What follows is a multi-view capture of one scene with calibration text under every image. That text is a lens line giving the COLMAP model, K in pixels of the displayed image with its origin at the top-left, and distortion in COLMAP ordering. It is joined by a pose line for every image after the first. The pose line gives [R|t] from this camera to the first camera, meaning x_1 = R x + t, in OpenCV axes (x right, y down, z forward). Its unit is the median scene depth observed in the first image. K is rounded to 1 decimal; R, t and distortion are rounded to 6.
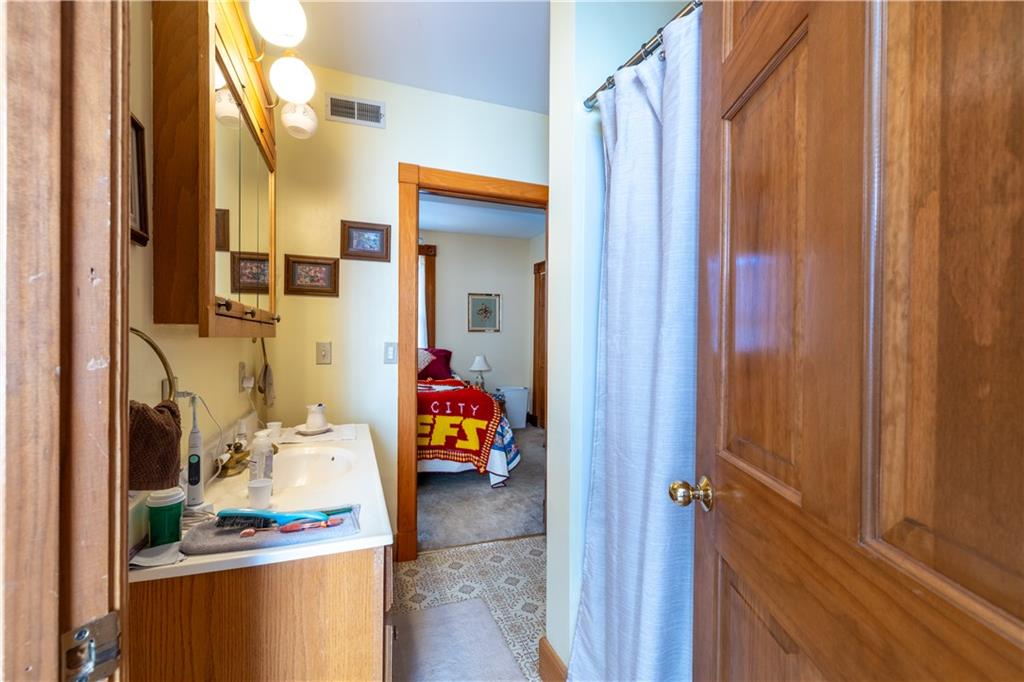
lens RADIAL K [[438.8, 0, 512.5], [0, 438.8, 341.5], [0, 0, 1]] dist [-0.003511, 0.001996]
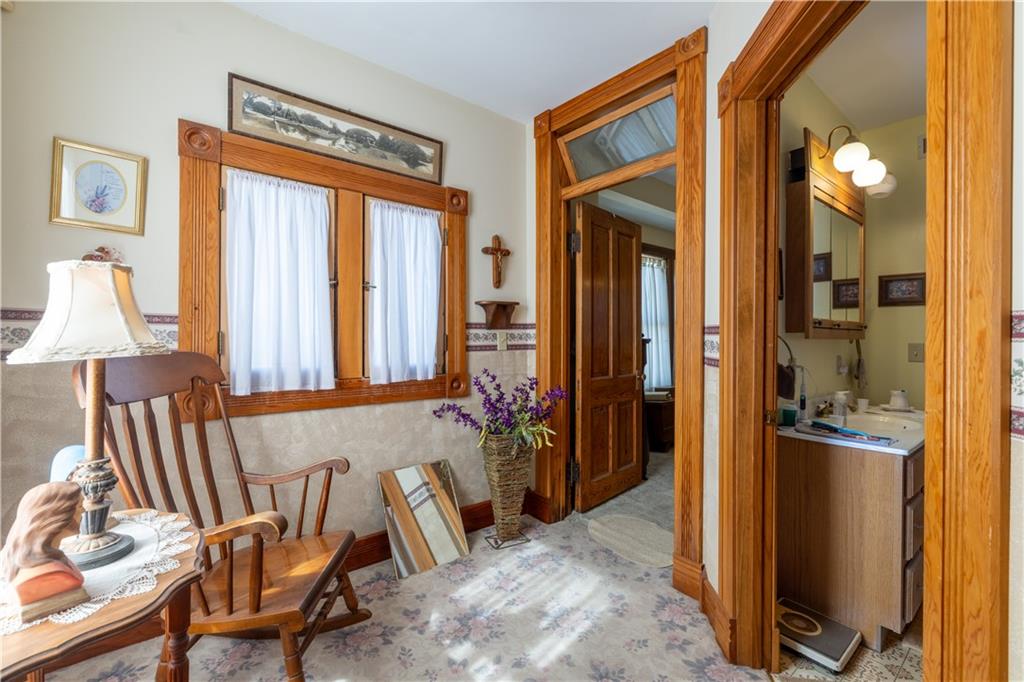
lens RADIAL K [[438.8, 0, 511.7], [0, 438.8, 340.2], [0, 0, 1]] dist [-0.003511, 0.001996]
pose [[0.313395, -0.001045, -0.949622, 0.484614], [-0.009499, 0.999946, -0.004235, 0.011175], [0.949575, 0.010348, 0.313368, -0.574953]]
